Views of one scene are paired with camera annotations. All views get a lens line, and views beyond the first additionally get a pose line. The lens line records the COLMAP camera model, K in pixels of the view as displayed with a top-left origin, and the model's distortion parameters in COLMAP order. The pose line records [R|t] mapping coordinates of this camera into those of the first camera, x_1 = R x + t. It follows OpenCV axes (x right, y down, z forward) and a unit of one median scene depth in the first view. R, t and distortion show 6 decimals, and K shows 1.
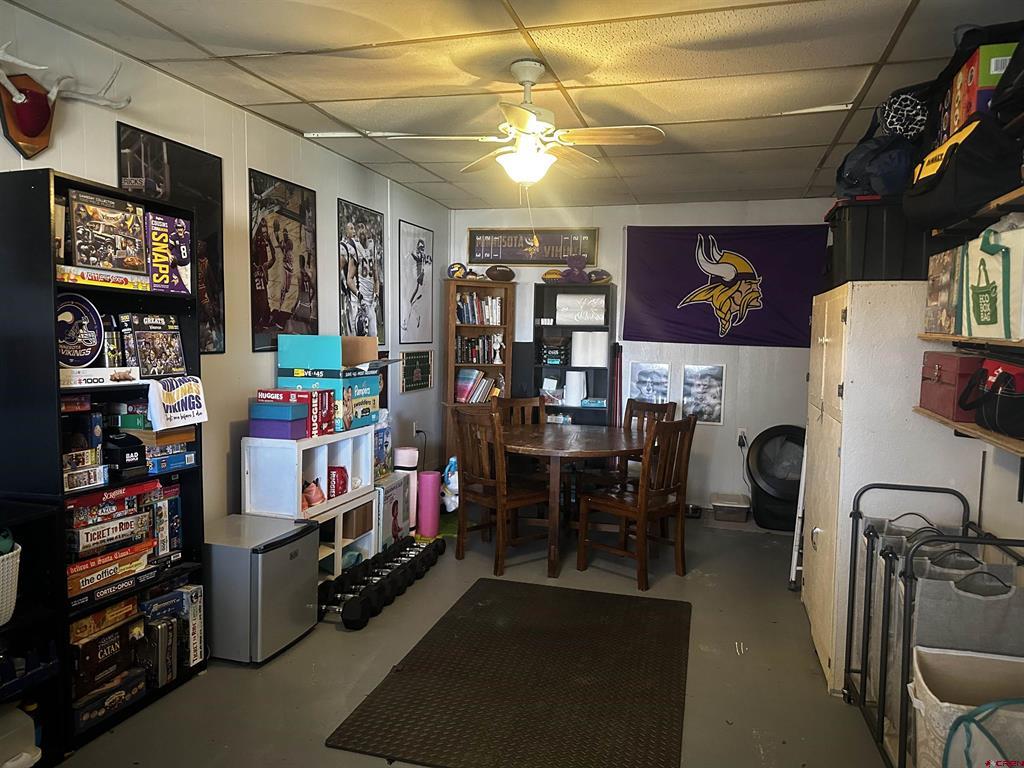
lens RADIAL K [[718.5, 0, 512.2], [0, 718.5, 377.7], [0, 0, 1]] dist [0.073223, -0.003352]
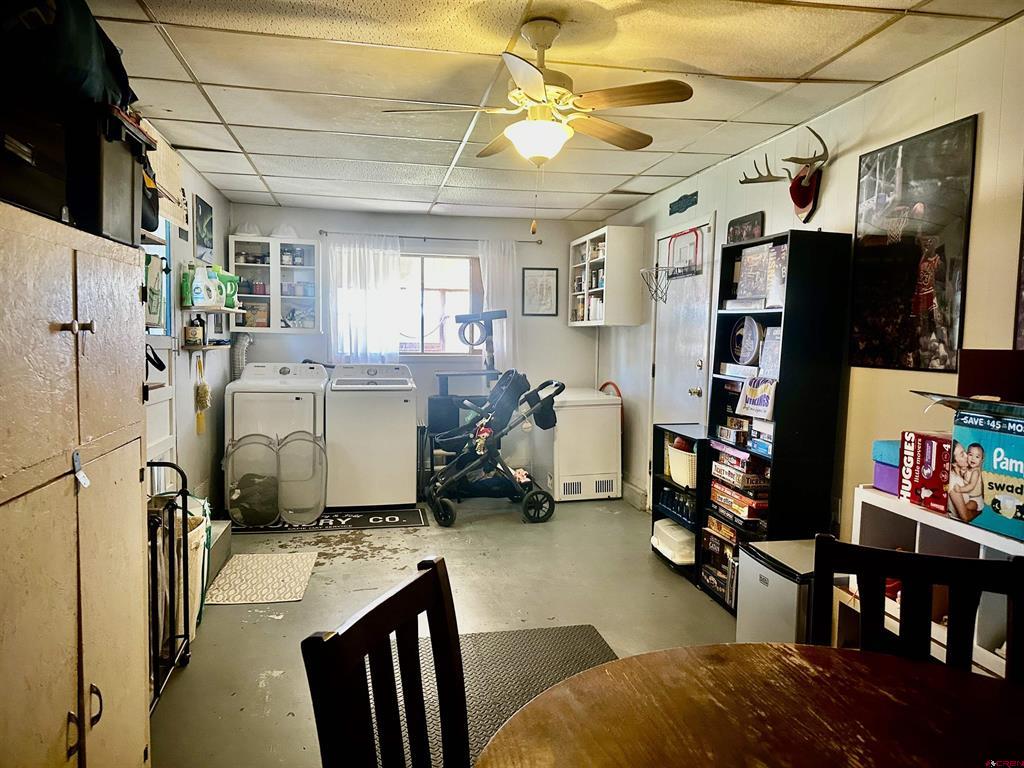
lens RADIAL K [[718.5, 0, 510.9], [0, 718.5, 387.6], [0, 0, 1]] dist [0.073223, -0.003352]
pose [[-0.887290, 0.001139, -0.461211, 0.357823], [-0.062933, 0.990345, 0.123517, -0.080943], [0.456899, 0.138621, -0.878651, 1.410034]]
